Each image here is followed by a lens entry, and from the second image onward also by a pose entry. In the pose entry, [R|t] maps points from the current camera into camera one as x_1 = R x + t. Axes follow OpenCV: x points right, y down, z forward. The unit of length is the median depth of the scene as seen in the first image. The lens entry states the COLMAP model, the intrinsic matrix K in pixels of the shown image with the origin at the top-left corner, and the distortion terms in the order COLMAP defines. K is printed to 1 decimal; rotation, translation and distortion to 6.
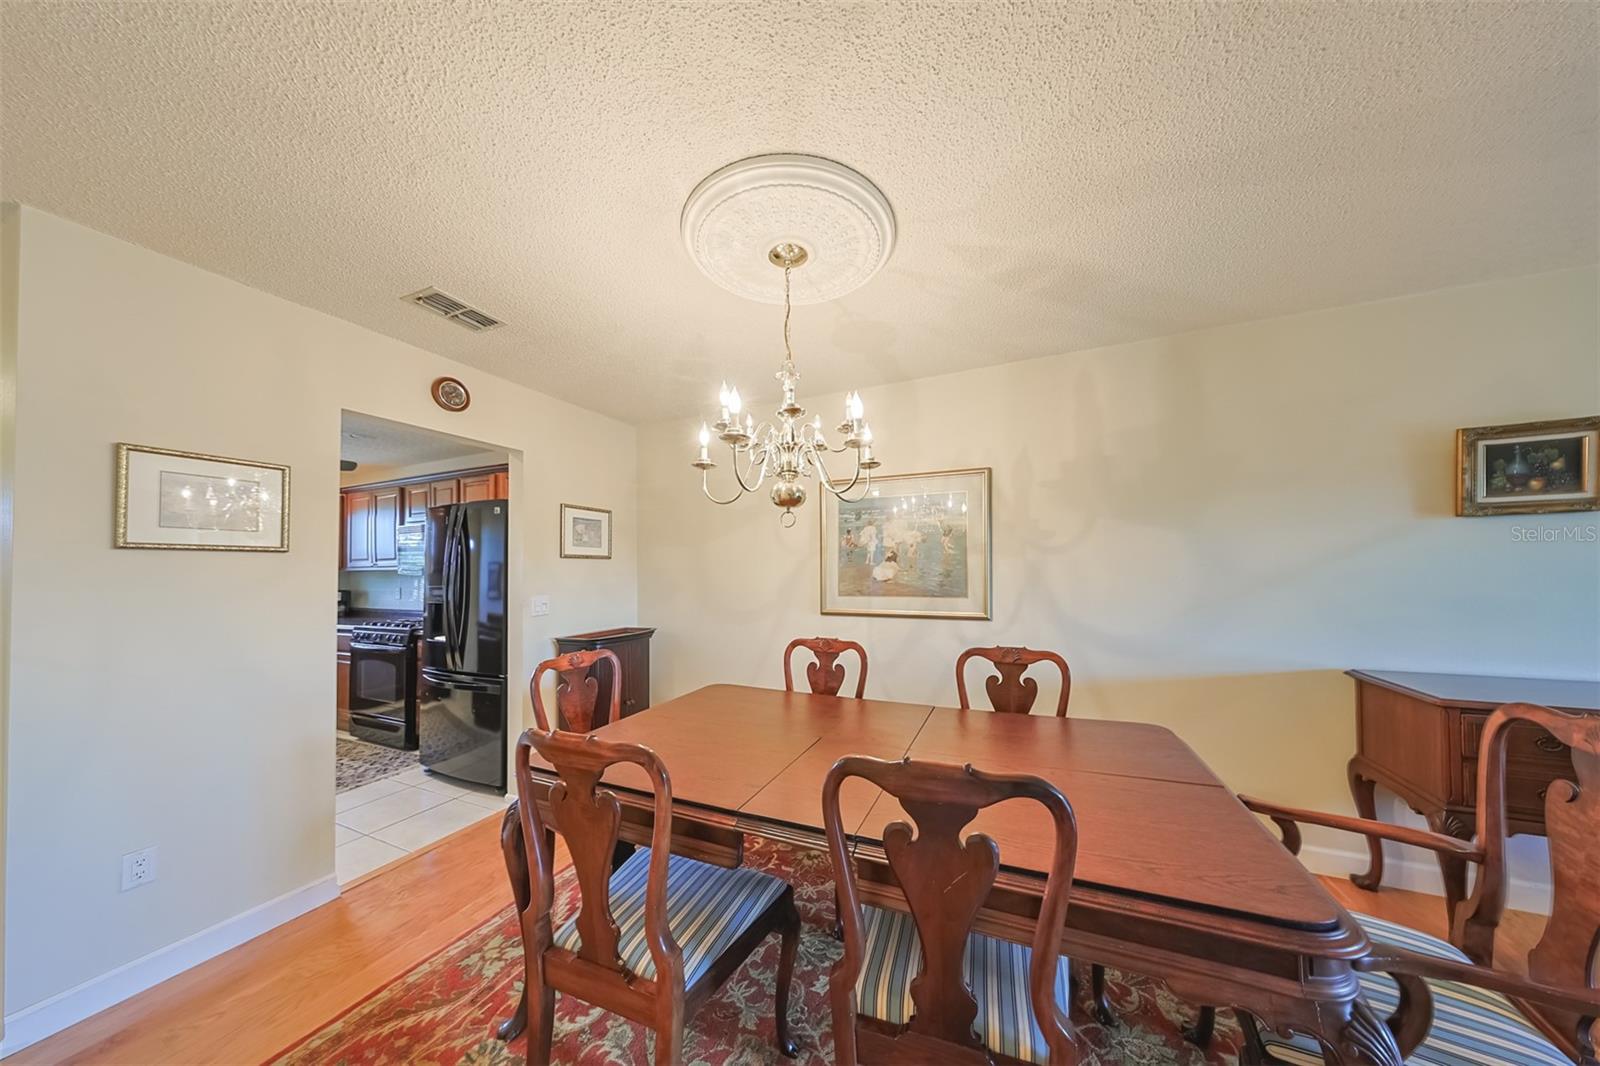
lens RADIAL K [[469.9, 0, 798.4], [0, 469.9, 561.5], [0, 0, 1]] dist [-0.000819, -0.000067]
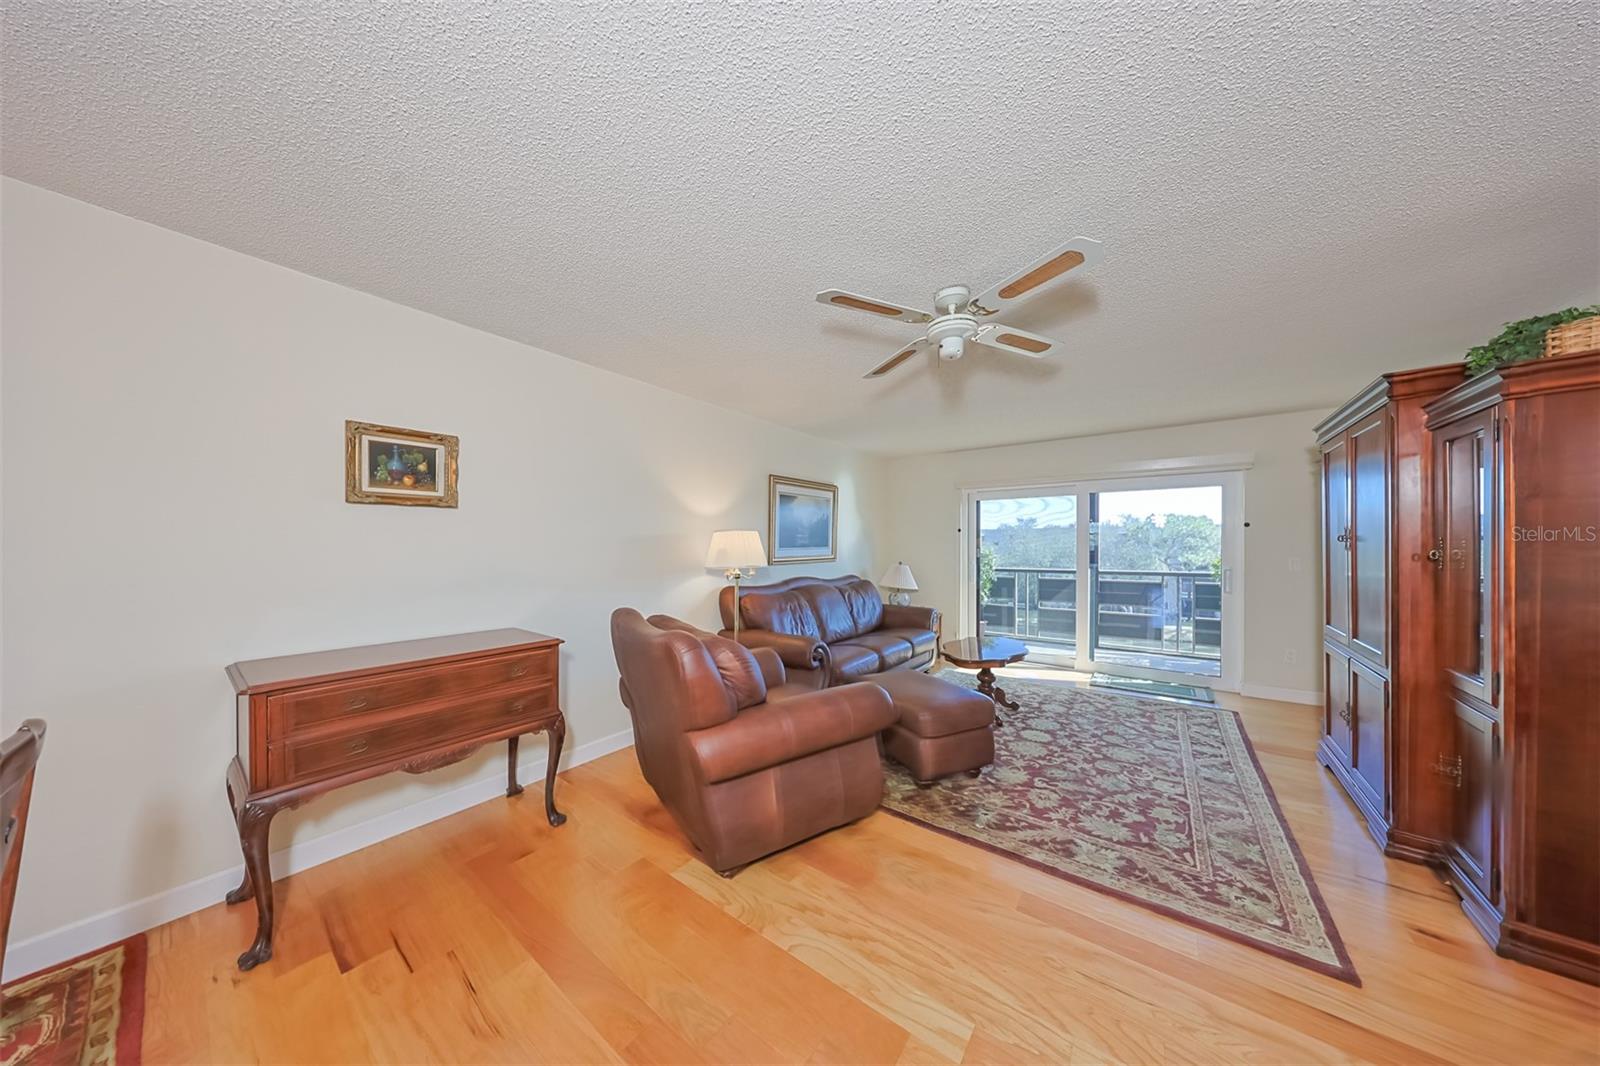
lens RADIAL K [[471.3, 0, 798.5], [0, 471.3, 549.4], [0, 0, 1]] dist [0.000496, 0.000046]
pose [[0.240263, 0.004313, 0.970698, 0.473672], [-0.024487, 0.999699, 0.001619, -0.010401], [-0.970399, -0.024158, 0.240296, -0.207296]]
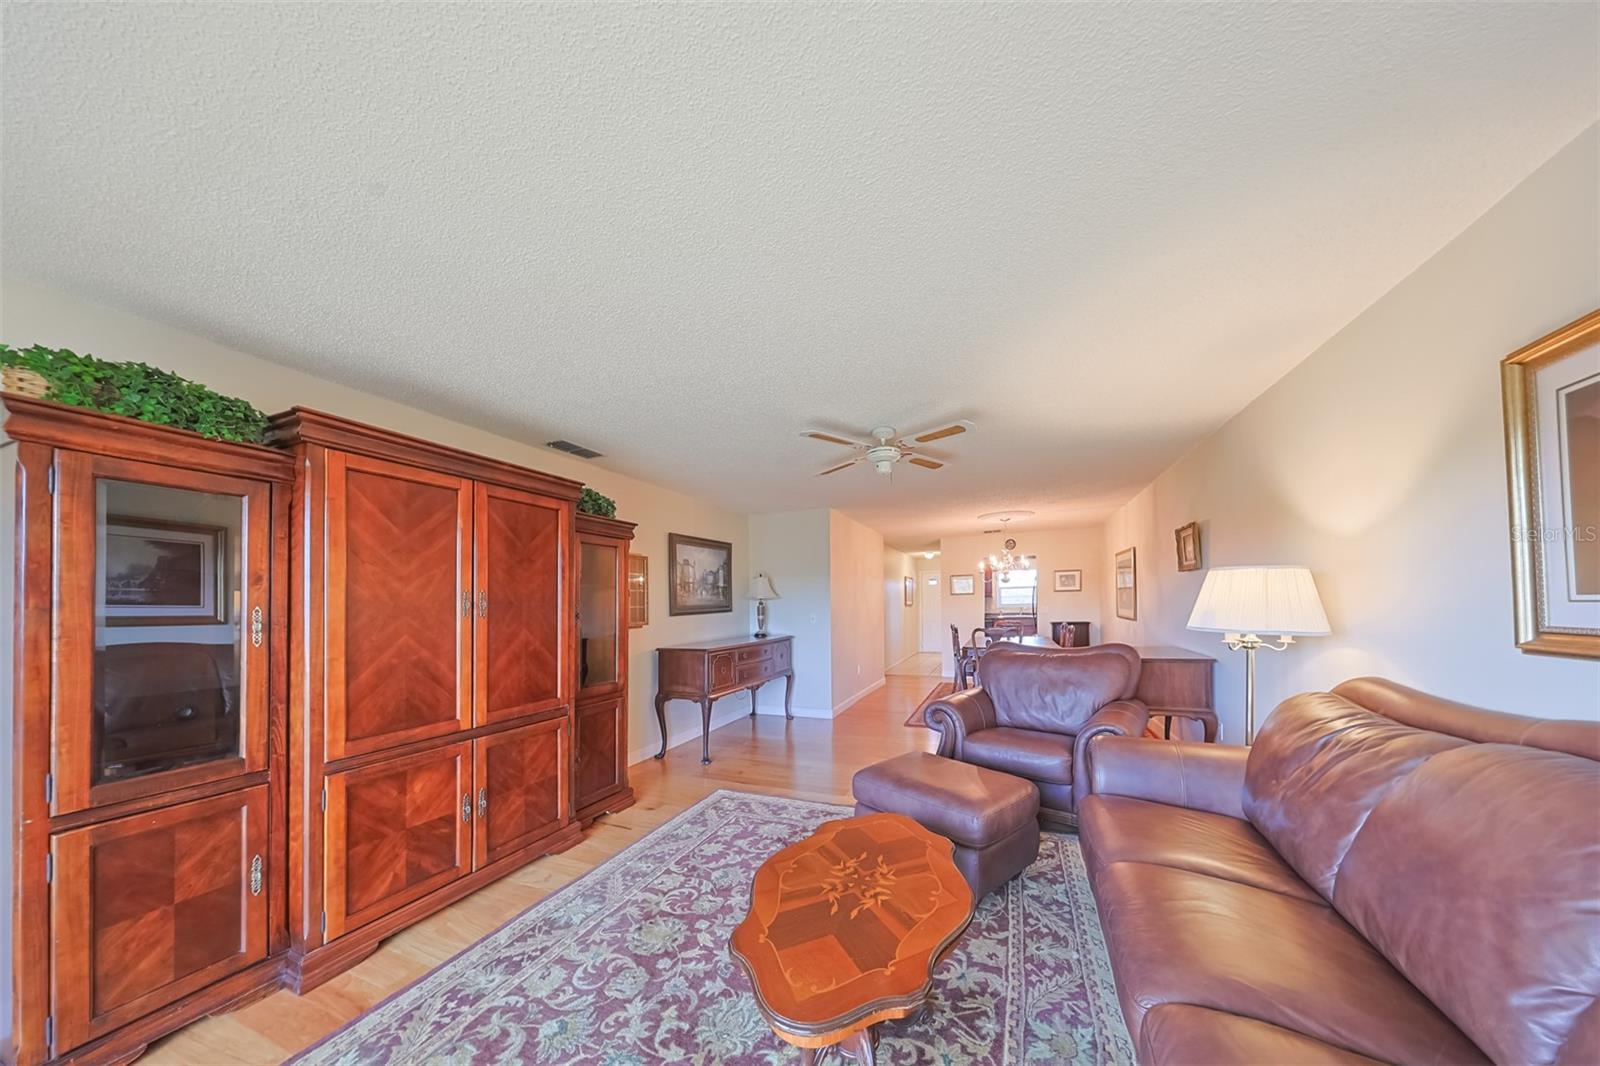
lens RADIAL K [[506.3, 0, 823.3], [0, 506.3, 598.2], [0, 0, 1]] dist [-0.000239, 0.000010]
pose [[0.046147, -0.000406, -0.998935, 2.740380], [0.044528, 0.999007, 0.001651, -0.039613], [0.997942, -0.044557, 0.046119, -0.491747]]
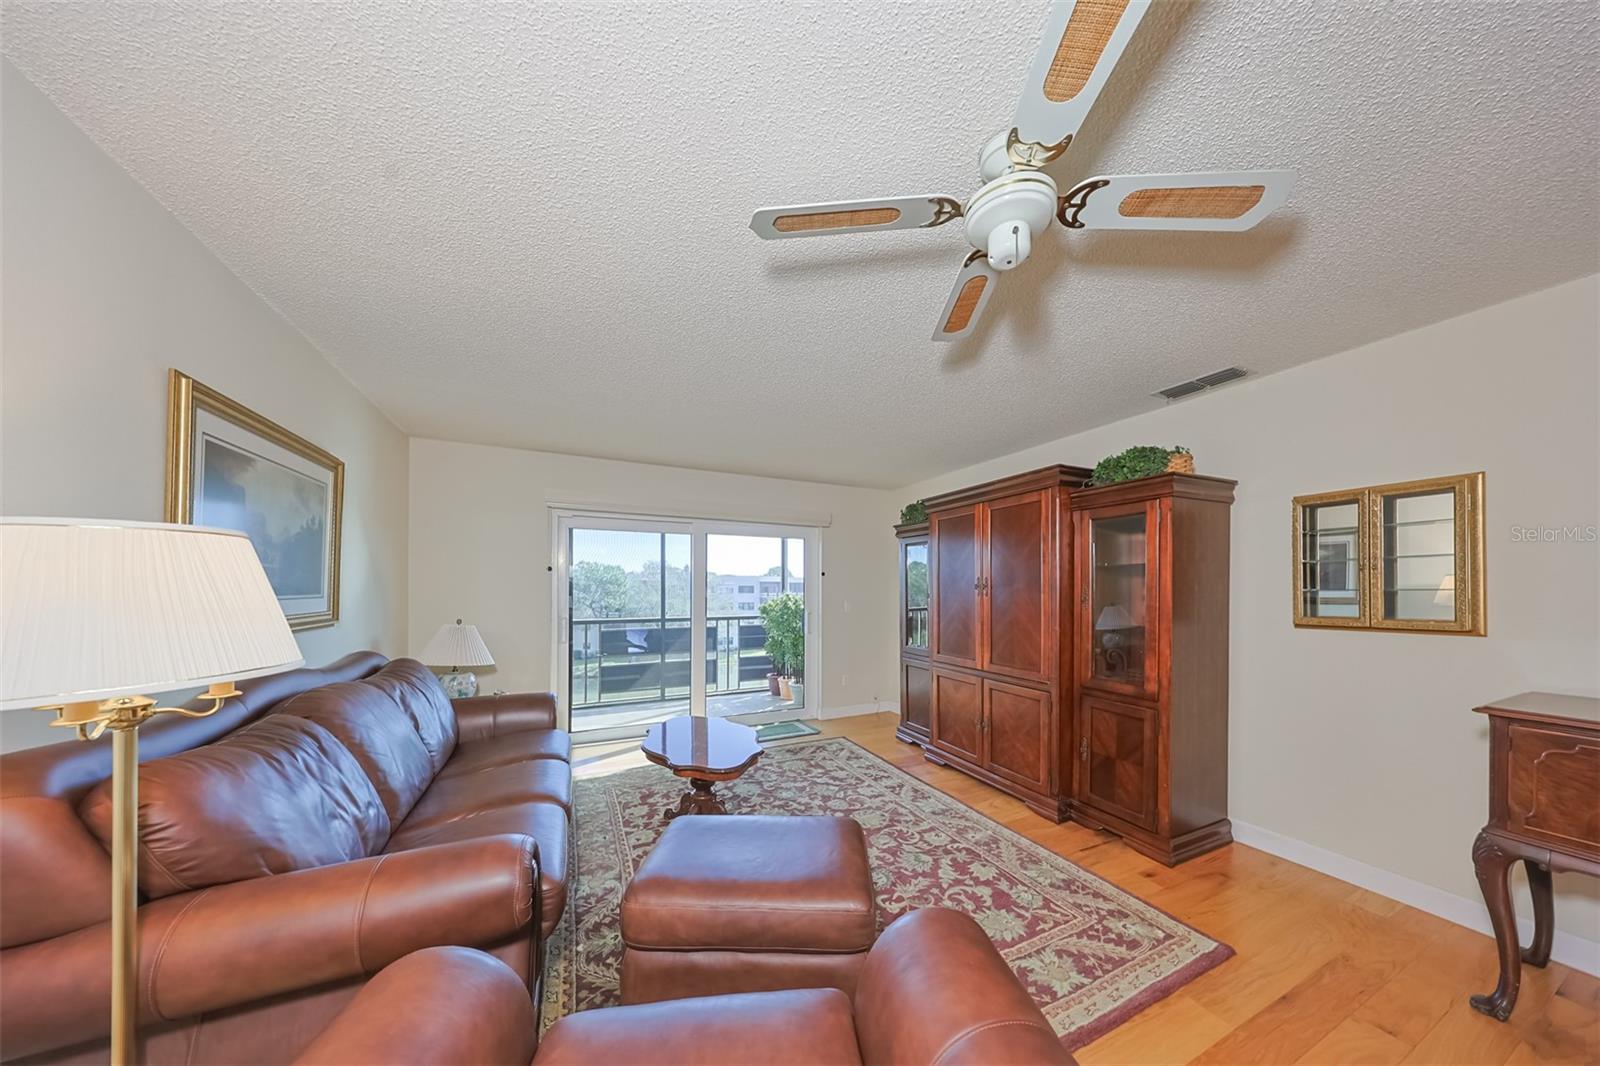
lens RADIAL K [[493.6, 0, 799.8], [0, 493.6, 590.0], [0, 0, 1]] dist [0.000234, -0.000013]
pose [[-0.745067, 0.011448, 0.666891, 1.203746], [-0.008184, 0.999620, -0.026304, -0.012730], [-0.666939, -0.025056, -0.744691, 0.266067]]
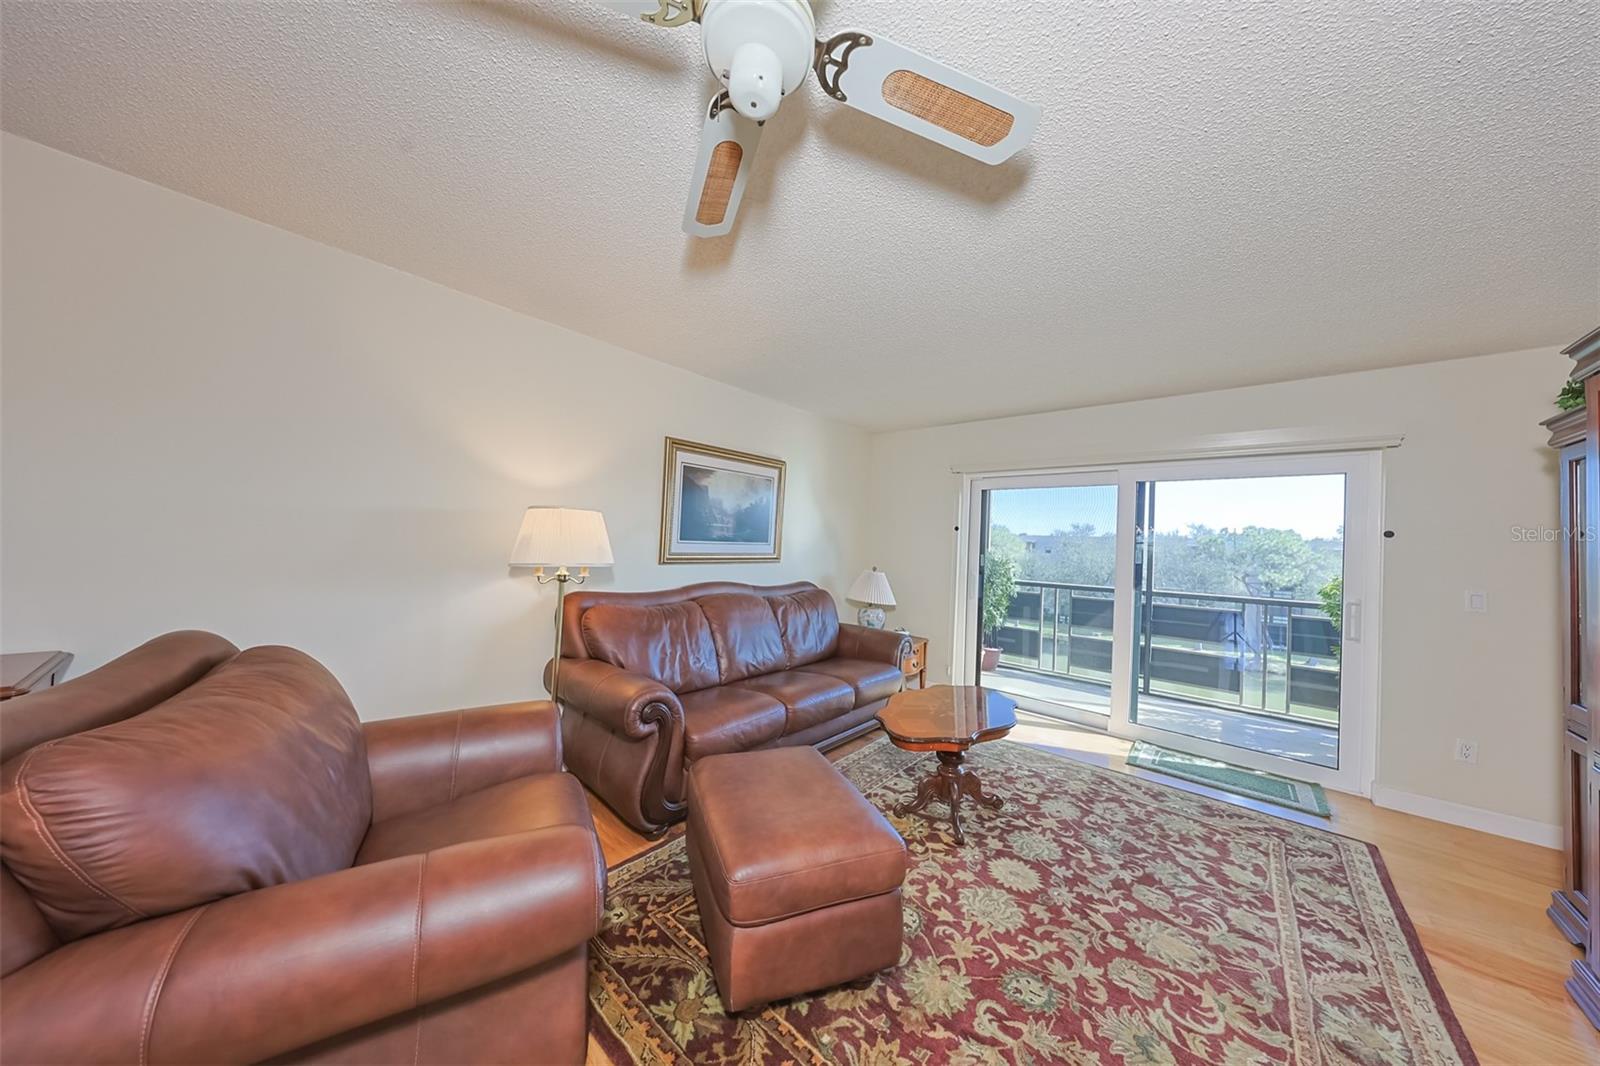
lens RADIAL K [[491.4, 0, 800.0], [0, 491.4, 536.6], [0, 0, 1]] dist [0.000527, -0.000009]
pose [[0.308353, 0.037806, 0.950521, 1.037958], [-0.067603, 0.997554, -0.017746, -0.019742], [-0.948867, -0.058786, 0.310154, -0.439987]]
